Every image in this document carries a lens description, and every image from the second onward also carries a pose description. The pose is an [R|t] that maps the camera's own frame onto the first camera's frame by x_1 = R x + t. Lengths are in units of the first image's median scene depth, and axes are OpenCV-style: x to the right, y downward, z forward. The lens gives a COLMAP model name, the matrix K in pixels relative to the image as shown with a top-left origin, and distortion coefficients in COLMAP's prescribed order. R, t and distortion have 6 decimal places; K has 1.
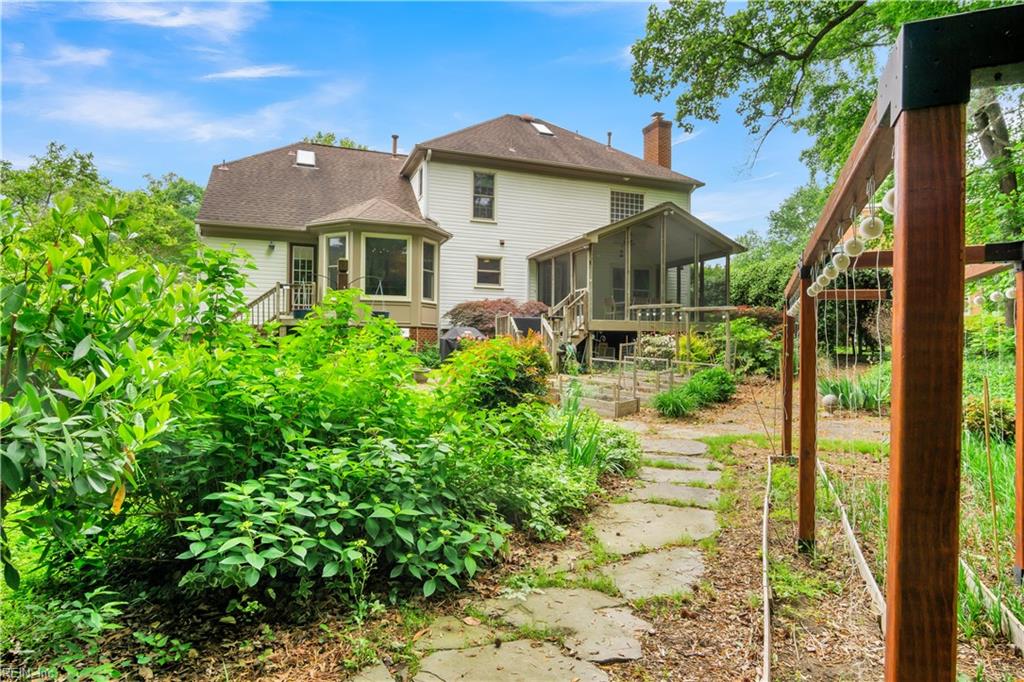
lens RADIAL K [[546.8, 0, 512.4], [0, 546.8, 338.6], [0, 0, 1]] dist [0.001015, 0.000700]
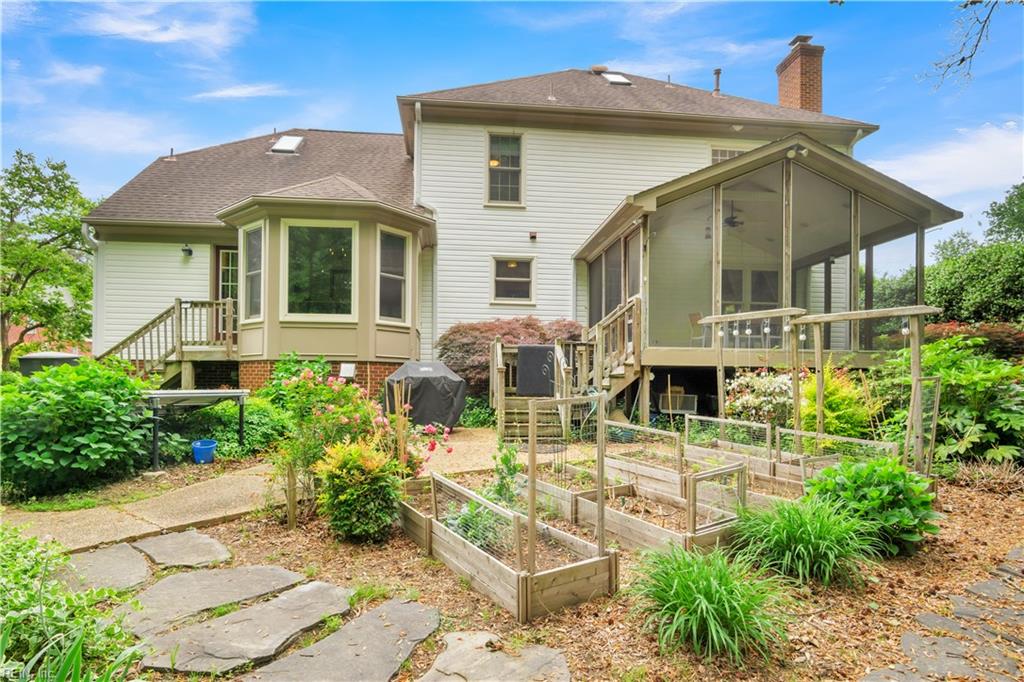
lens RADIAL K [[546.8, 0, 528.5], [0, 546.8, 378.7], [0, 0, 1]] dist [0.001015, 0.000700]
pose [[0.968446, 0.000064, -0.249225, 0.167144], [0.000386, 0.999998, 0.001756, -0.002438], [0.249225, -0.001797, 0.968444, 0.410859]]
